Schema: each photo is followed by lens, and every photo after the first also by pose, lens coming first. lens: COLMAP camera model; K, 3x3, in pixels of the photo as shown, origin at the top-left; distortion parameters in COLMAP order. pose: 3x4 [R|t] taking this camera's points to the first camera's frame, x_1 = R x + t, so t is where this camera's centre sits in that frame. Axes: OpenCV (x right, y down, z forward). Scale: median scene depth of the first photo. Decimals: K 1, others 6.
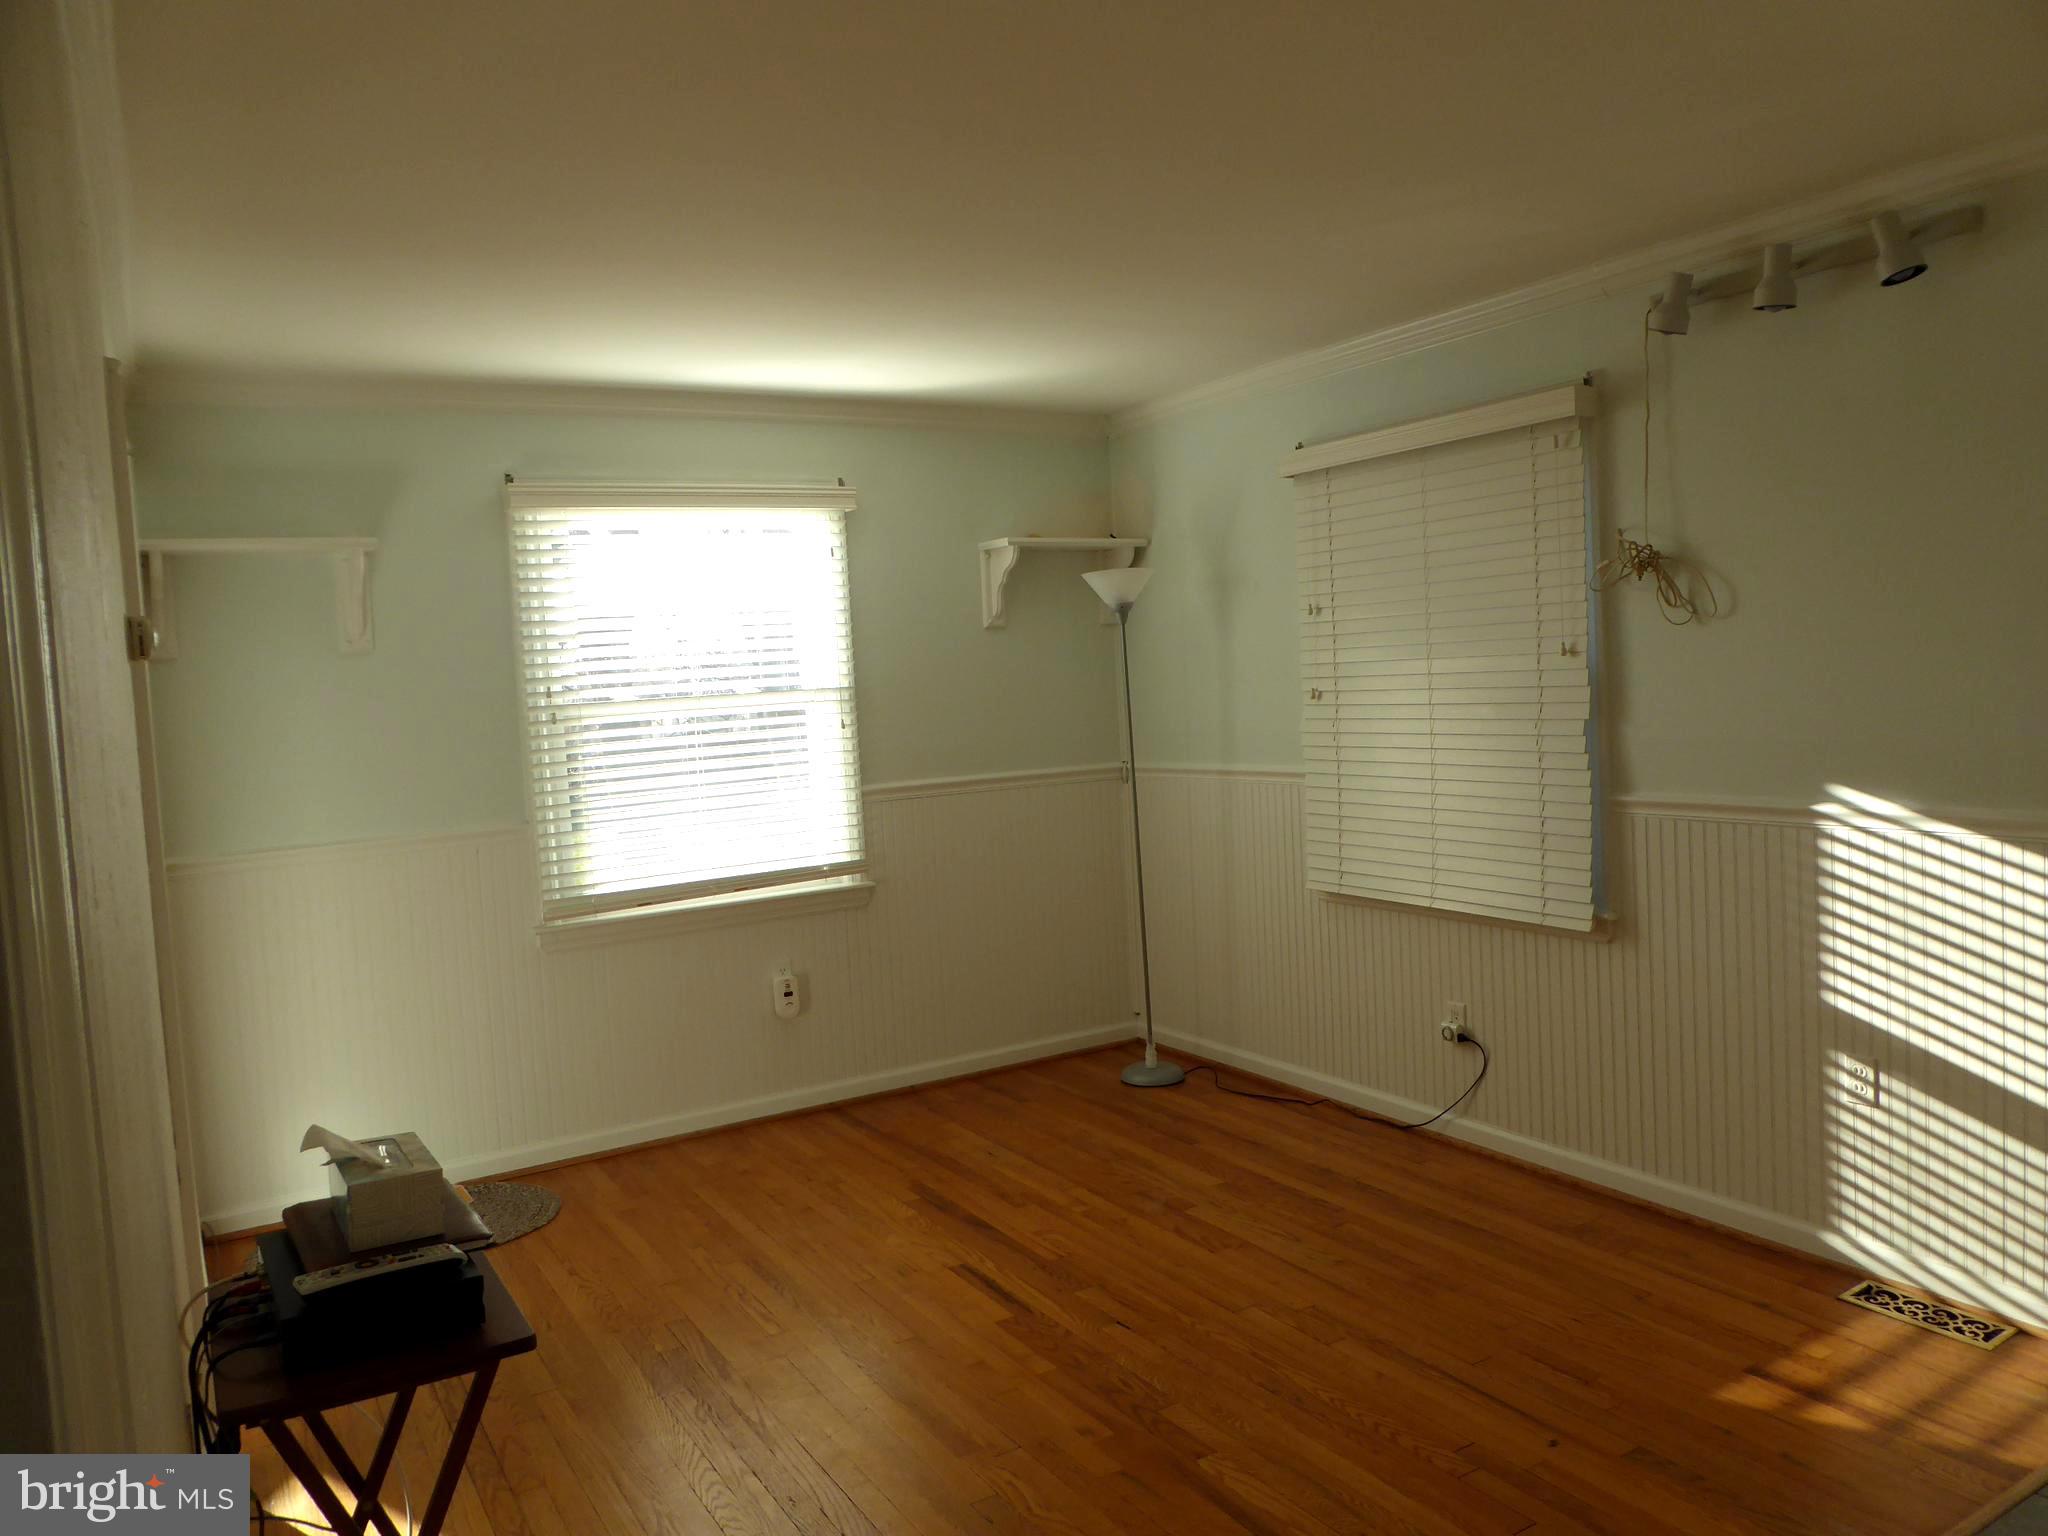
lens RADIAL K [[1479.3, 0, 1016.3], [0, 1479.3, 769.4], [0, 0, 1]] dist [-0.019345, 0.003592]
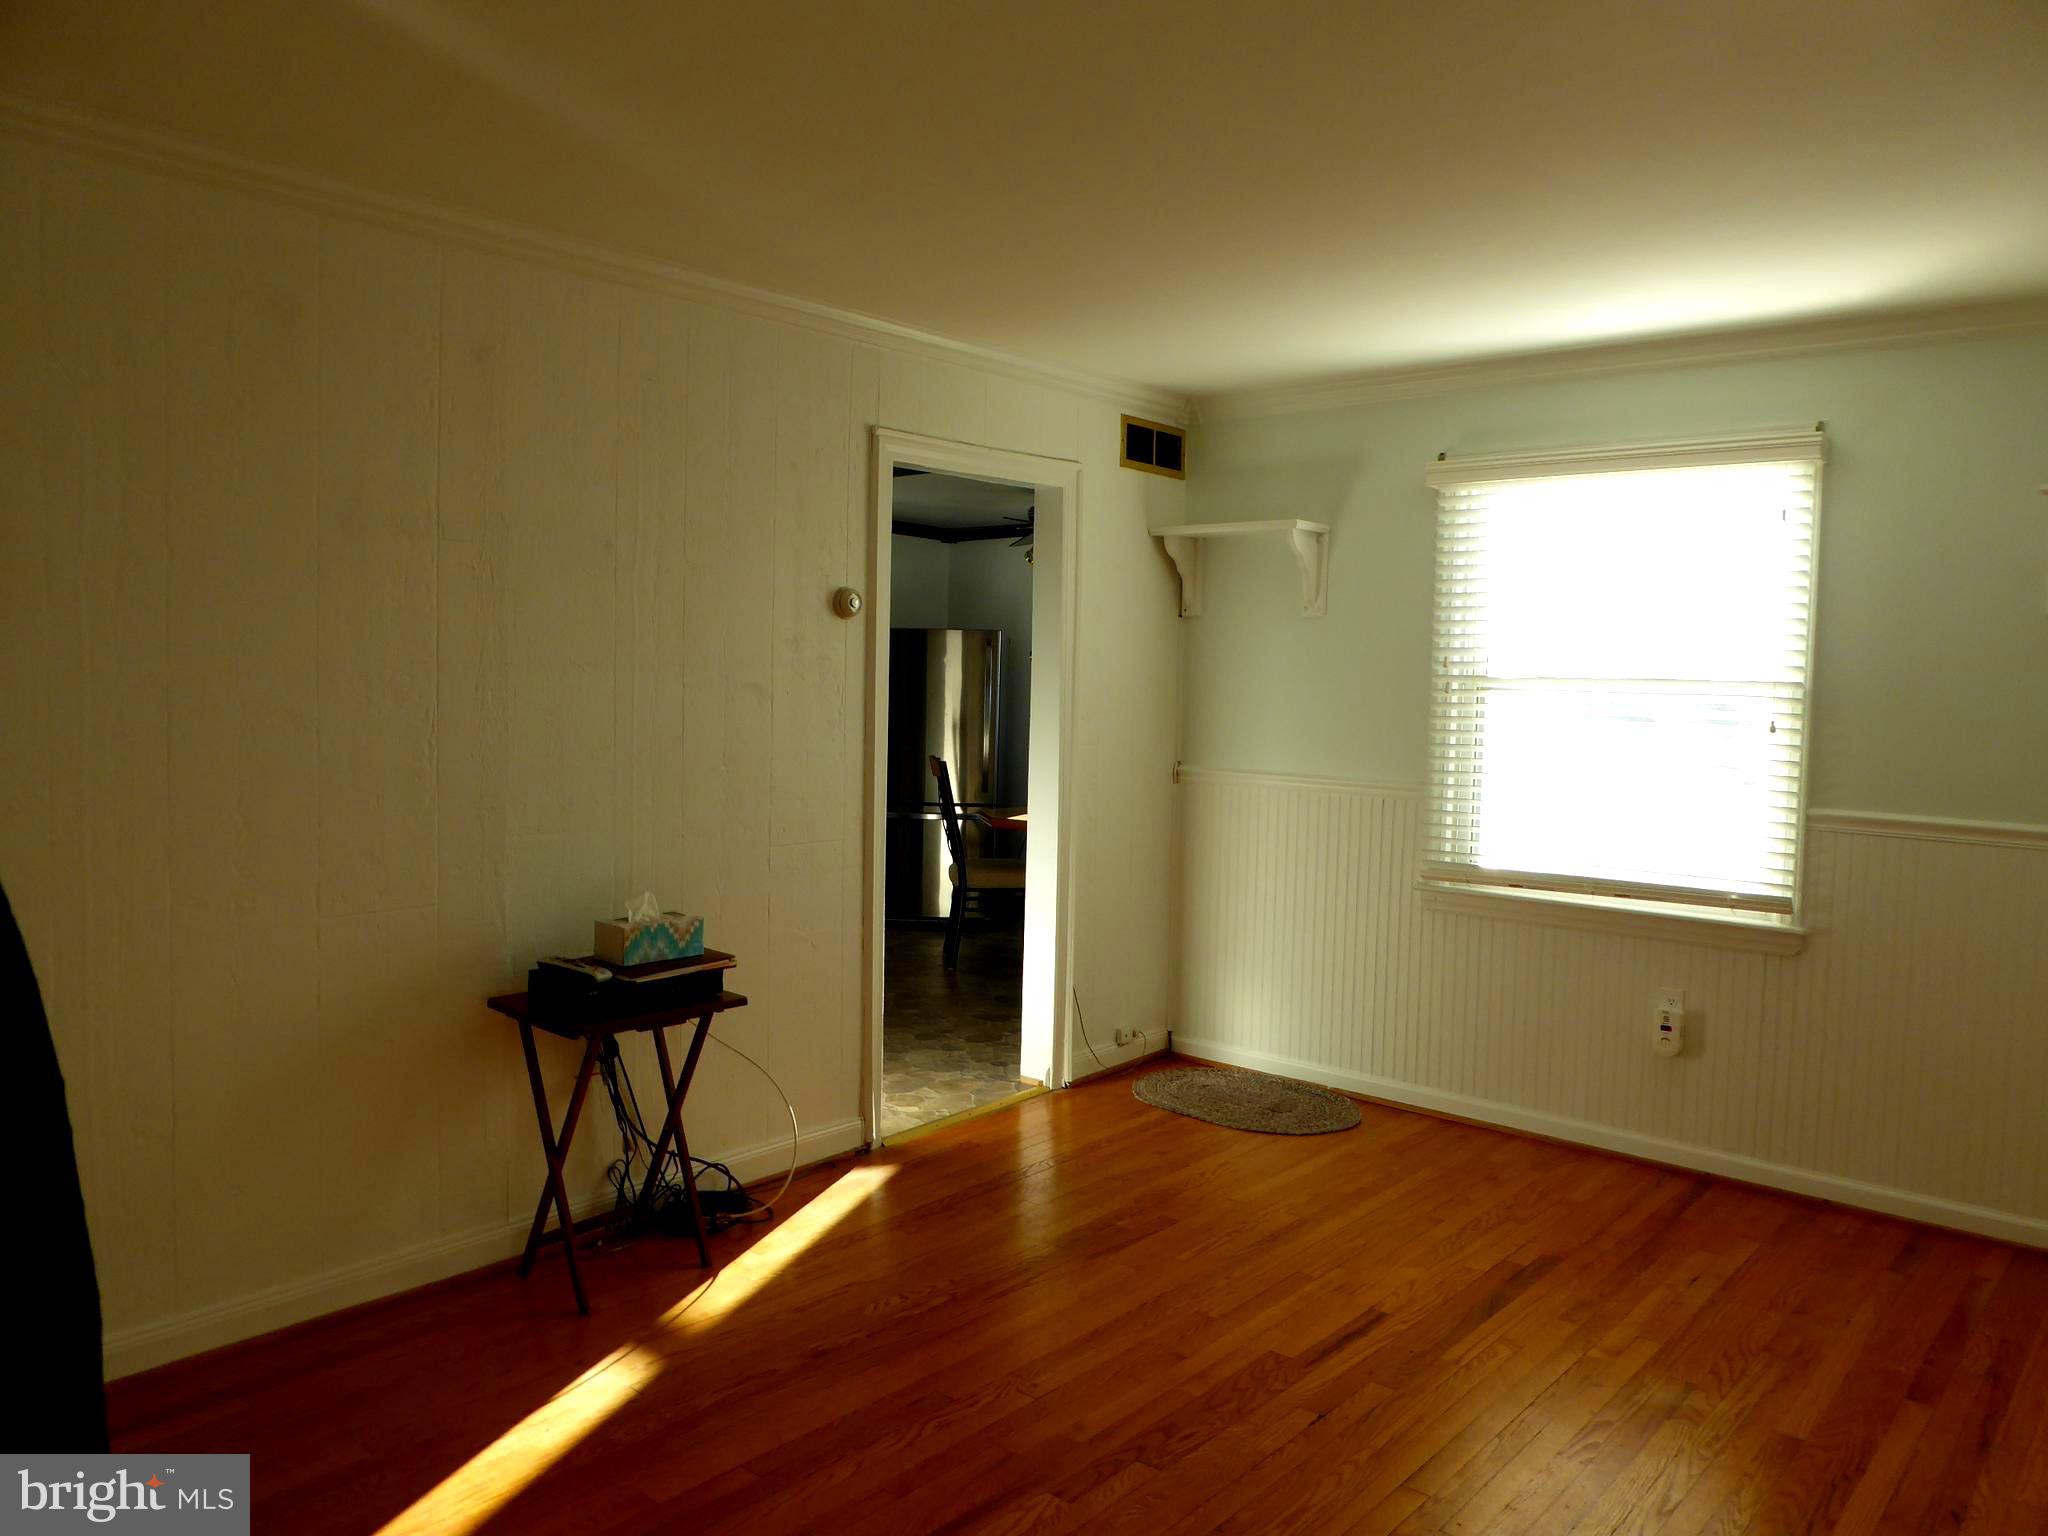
lens RADIAL K [[1479.3, 0, 1032.1], [0, 1479.3, 768.9], [0, 0, 1]] dist [-0.019345, 0.003592]
pose [[0.318217, 0.130517, -0.938991, 0.637196], [-0.103801, 0.989319, 0.102335, -0.059782], [0.942318, 0.064904, 0.328366, 0.433028]]
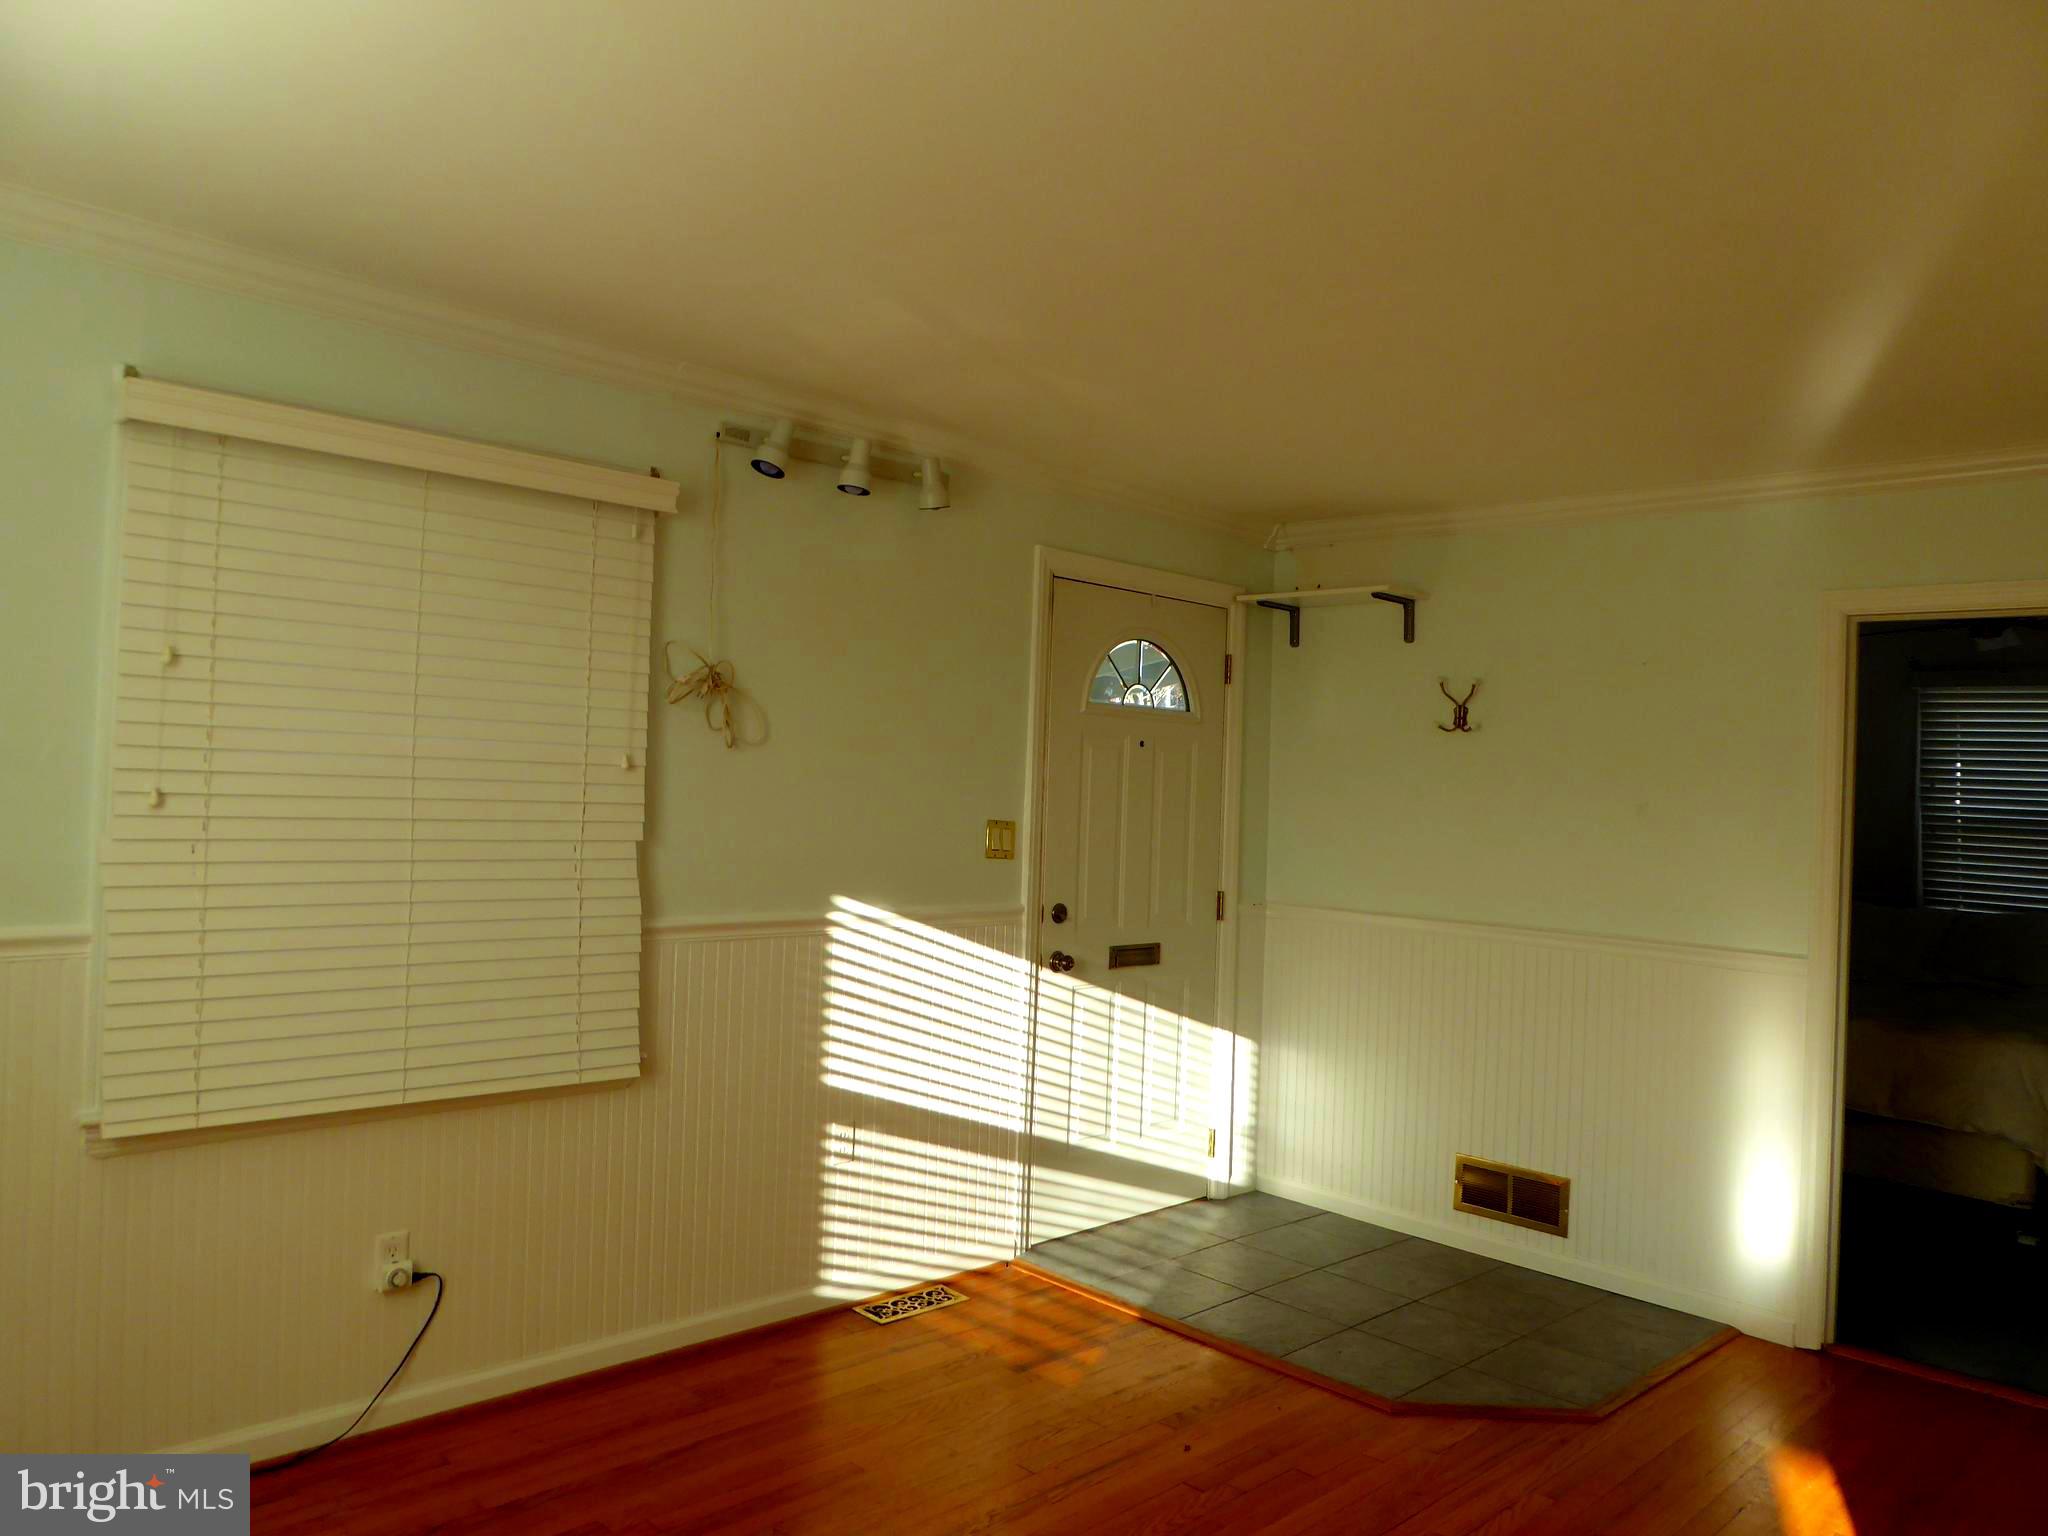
lens RADIAL K [[1479.3, 0, 1018.4], [0, 1479.3, 761.4], [0, 0, 1]] dist [-0.019345, 0.003592]
pose [[-0.252358, 0.057369, 0.965932, -0.454777], [0.037682, 0.998066, -0.049433, -0.023645], [-0.966900, 0.023924, -0.254031, 0.821800]]
